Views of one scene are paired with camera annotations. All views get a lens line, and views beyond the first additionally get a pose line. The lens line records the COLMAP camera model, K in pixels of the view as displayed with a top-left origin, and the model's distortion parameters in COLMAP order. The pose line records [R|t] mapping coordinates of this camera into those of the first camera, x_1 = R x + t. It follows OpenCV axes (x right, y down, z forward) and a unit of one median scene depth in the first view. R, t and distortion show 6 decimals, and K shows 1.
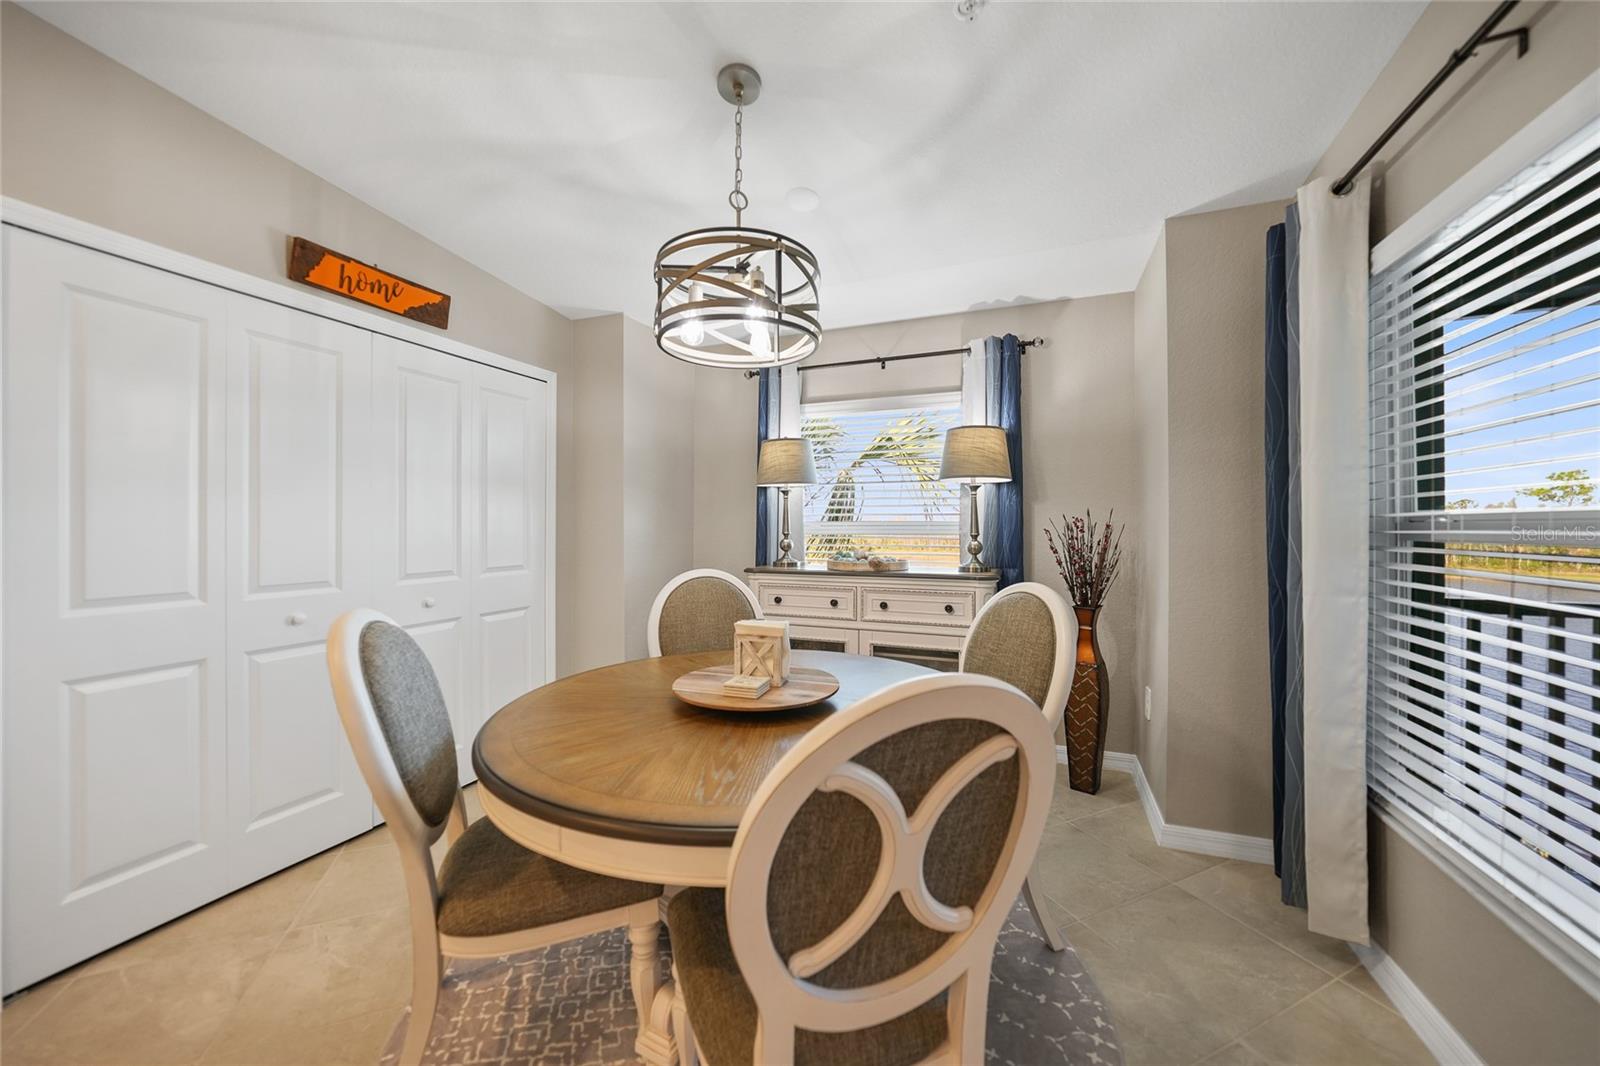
lens RADIAL K [[568.7, 0, 805.4], [0, 568.7, 525.8], [0, 0, 1]] dist [-0.028528, 0.006835]
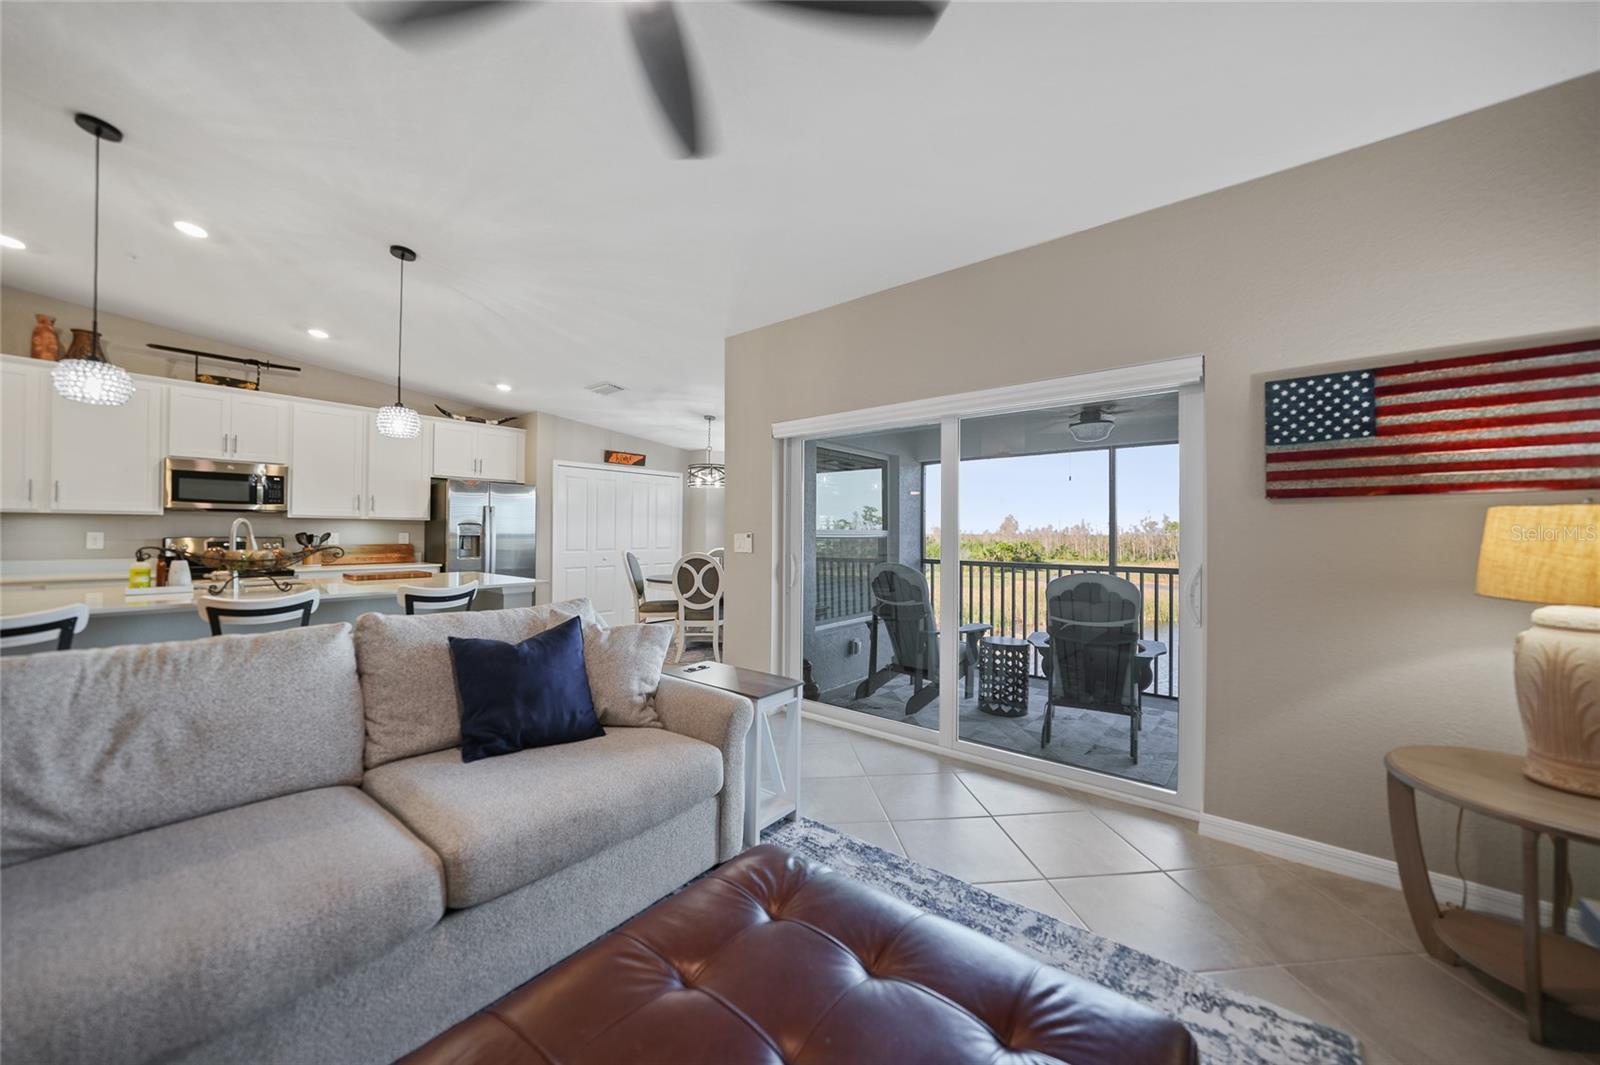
lens RADIAL K [[564.3, 0, 799.0], [0, 564.3, 530.2], [0, 0, 1]] dist [-0.028948, 0.008698]
pose [[0.950116, 0.004689, -0.311861, 0.972064], [-0.007323, 0.999947, -0.007275, 0.004751], [0.311810, 0.009196, 0.950100, -1.433352]]
